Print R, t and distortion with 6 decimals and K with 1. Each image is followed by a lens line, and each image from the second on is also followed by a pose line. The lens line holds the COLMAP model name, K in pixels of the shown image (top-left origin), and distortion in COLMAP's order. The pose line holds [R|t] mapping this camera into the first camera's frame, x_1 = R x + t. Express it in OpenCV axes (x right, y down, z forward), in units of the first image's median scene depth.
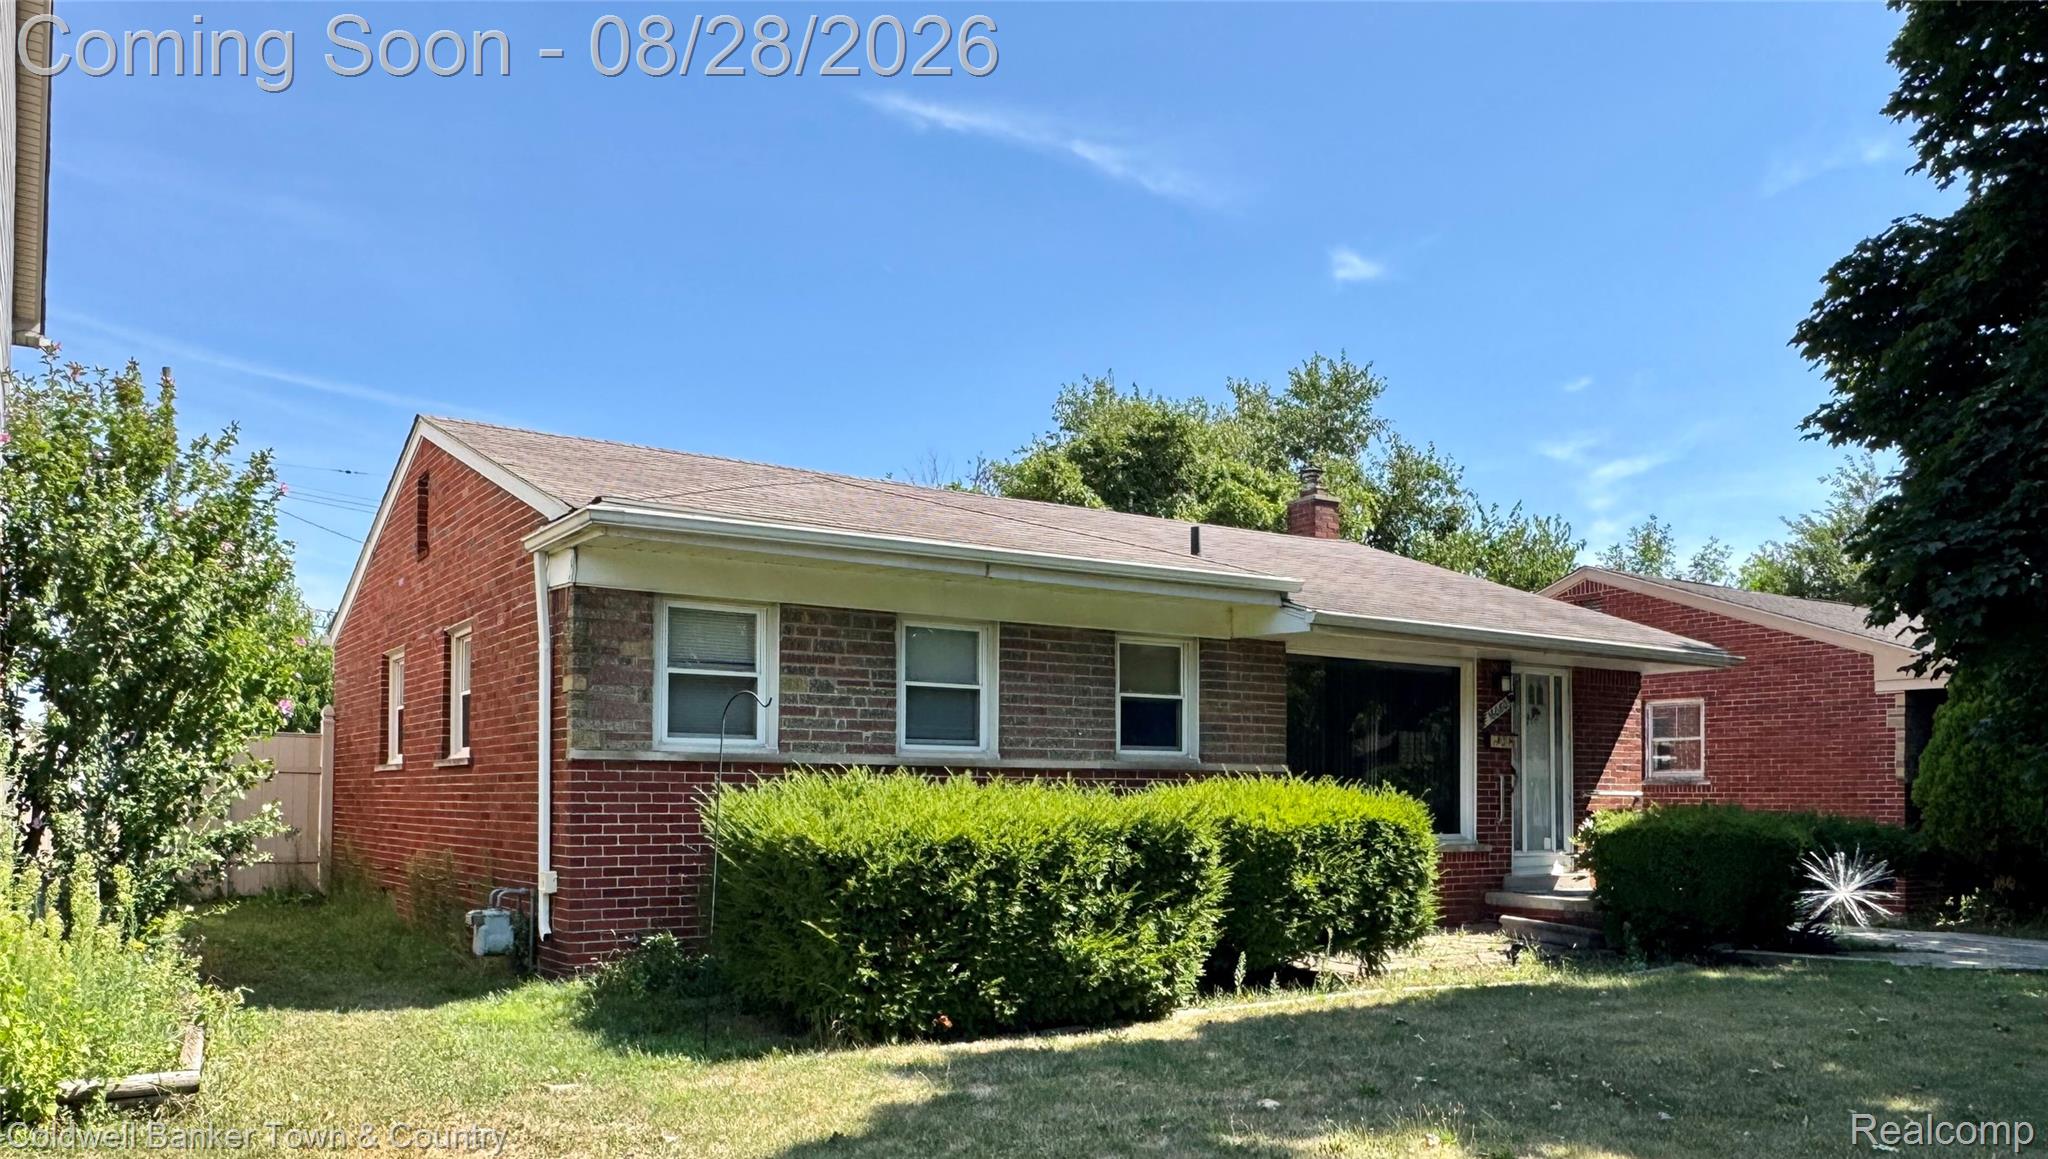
lens RADIAL K [[1490.1, 0, 1024.0], [0, 1490.1, 579.5], [0, 0, 1]] dist [0.000670, 0.000081]
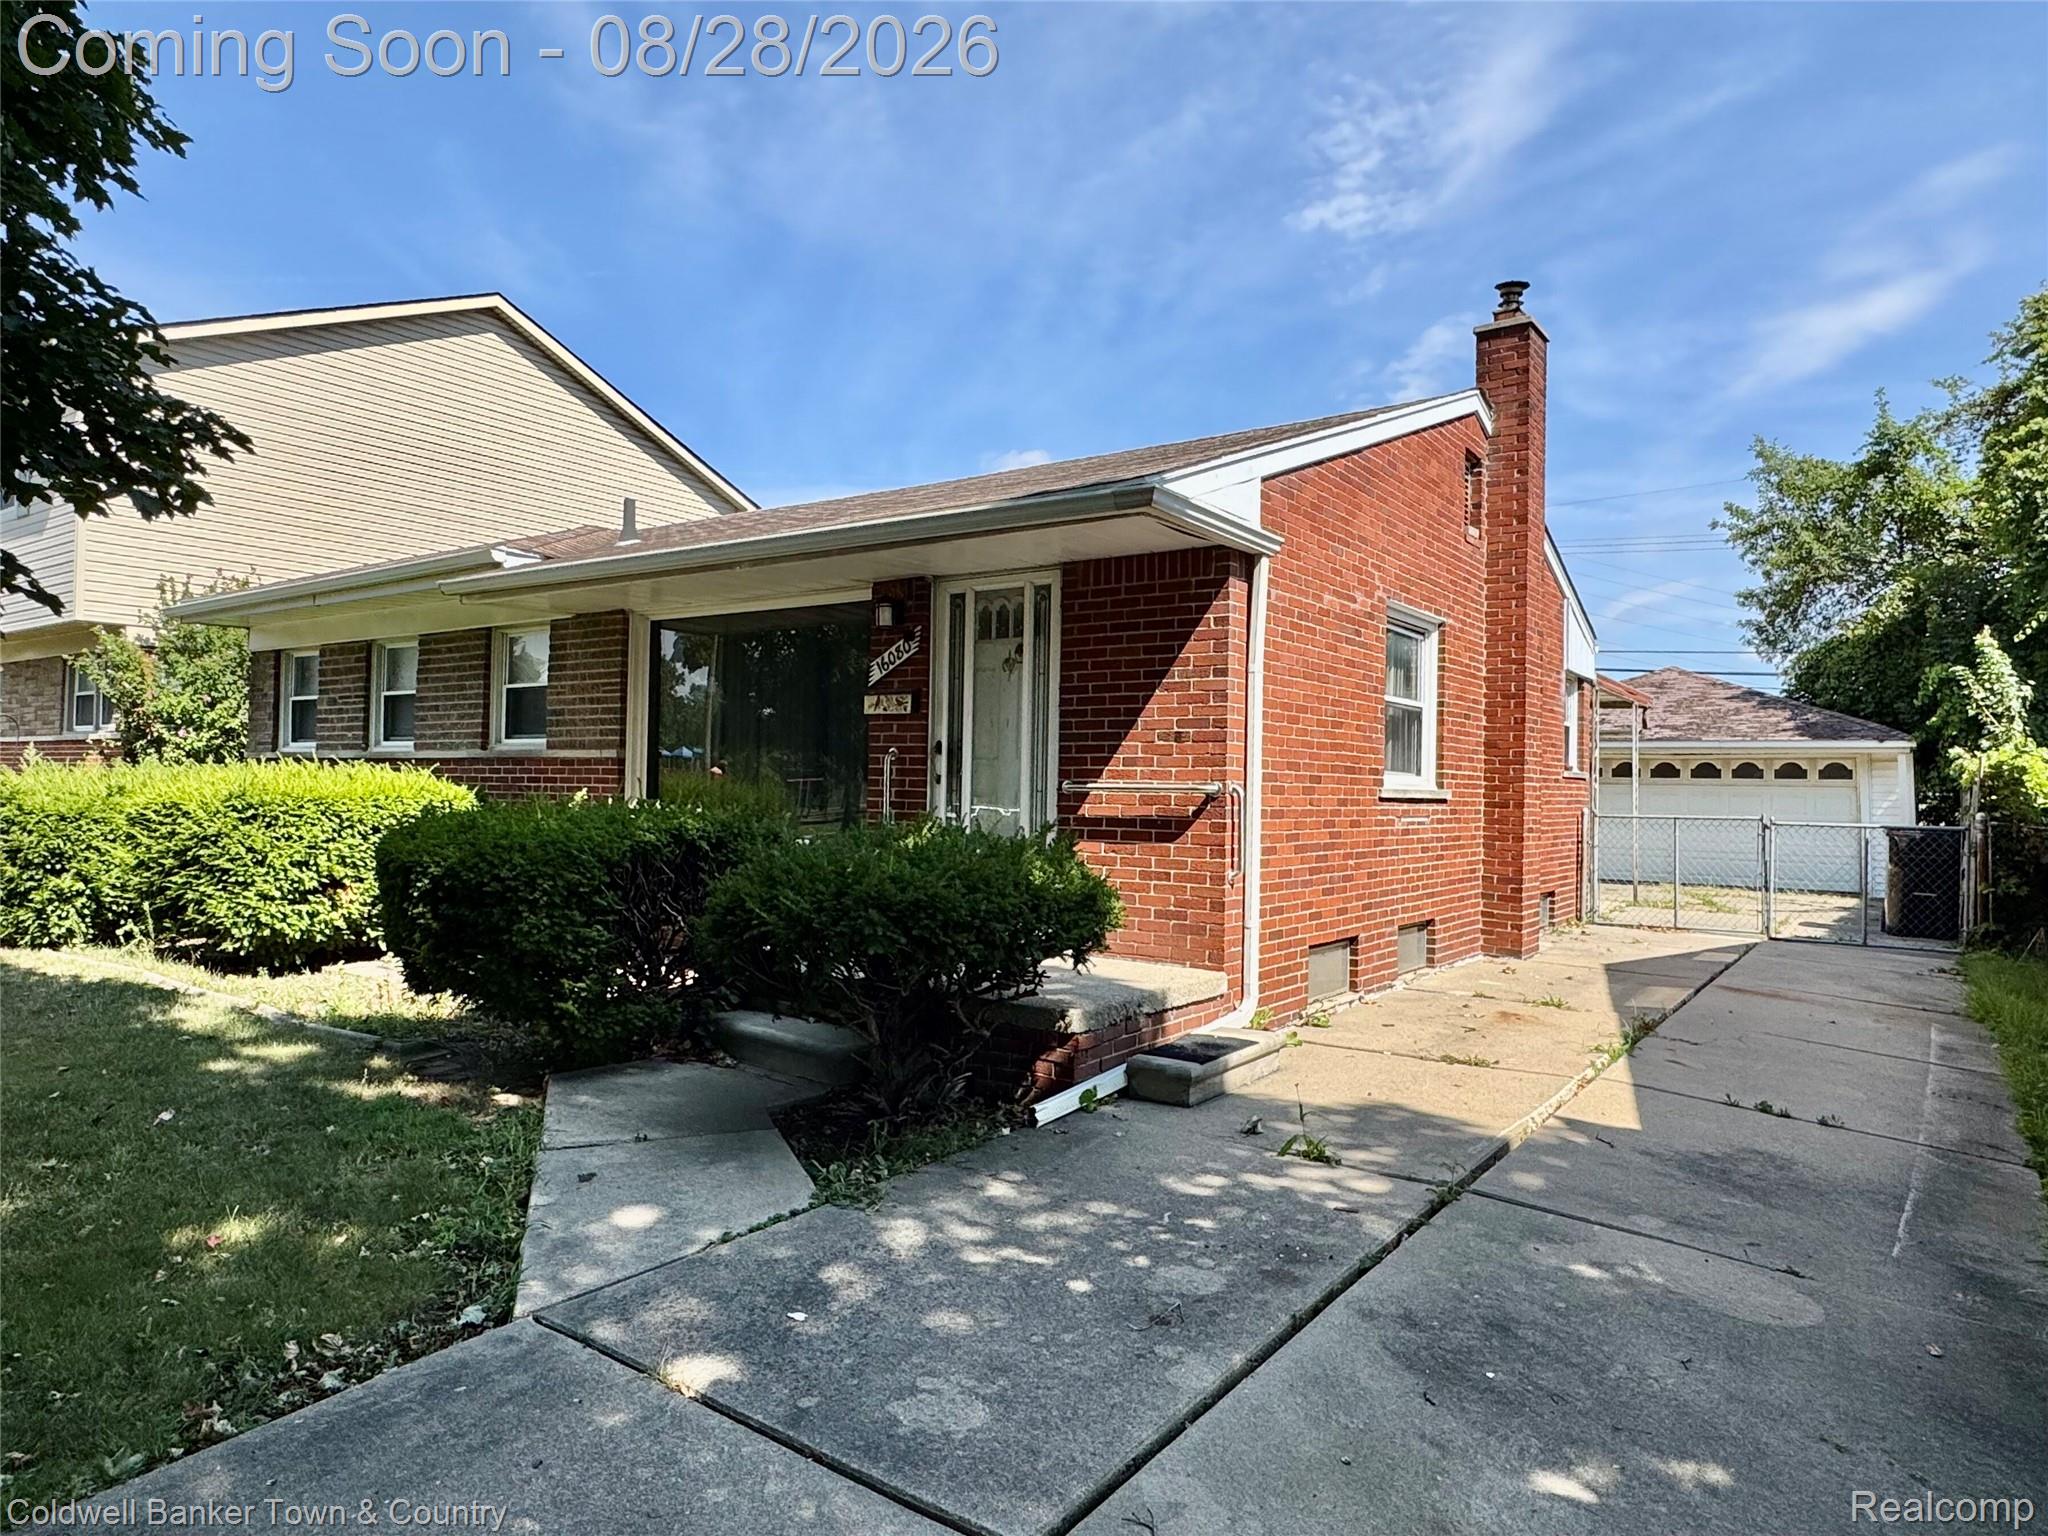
lens RADIAL K [[1260.4, 0, 1031.7], [0, 1260.4, 772.8], [0, 0, 1]] dist [-0.004289, -0.000239]
pose [[0.356704, -0.009329, -0.934171, 0.978005], [0.121927, 0.991862, 0.036652, 0.143049], [0.926227, -0.126975, 0.354939, 0.972991]]
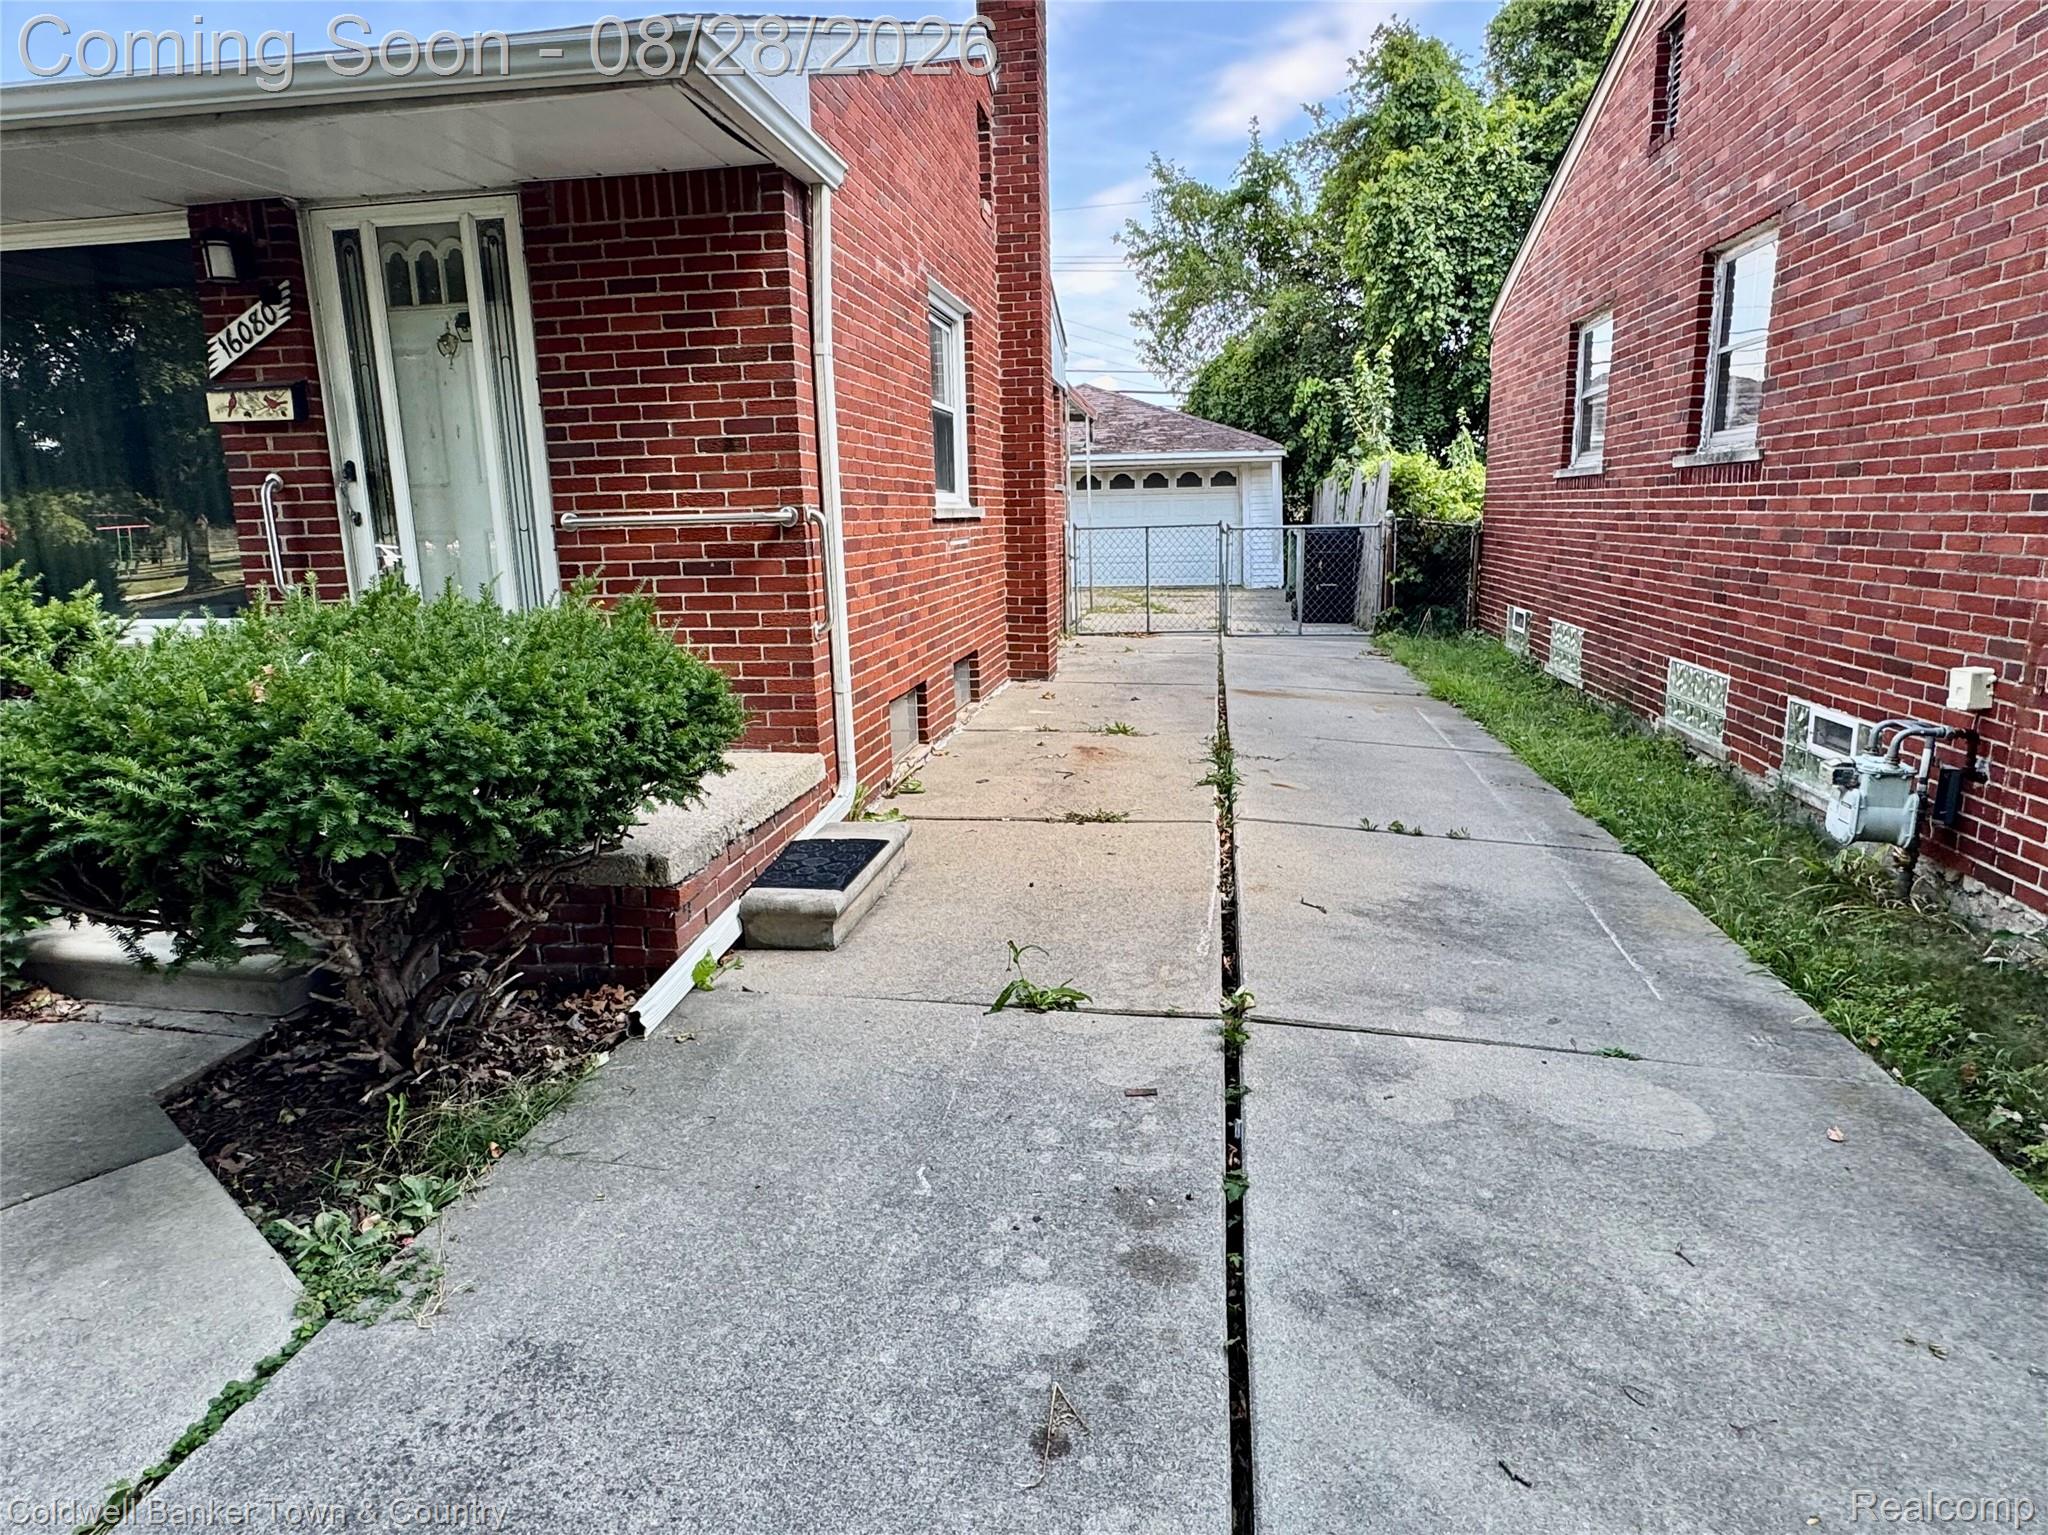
lens RADIAL K [[1184.9, 0, 1024.0], [0, 1184.9, 767.5], [0, 0, 1]] dist [-0.003676, 0.001983]
pose [[0.736398, 0.122213, -0.665418, 0.824806], [0.126077, 0.941530, 0.312450, 0.145763], [0.664697, -0.313982, 0.677933, 1.002228]]
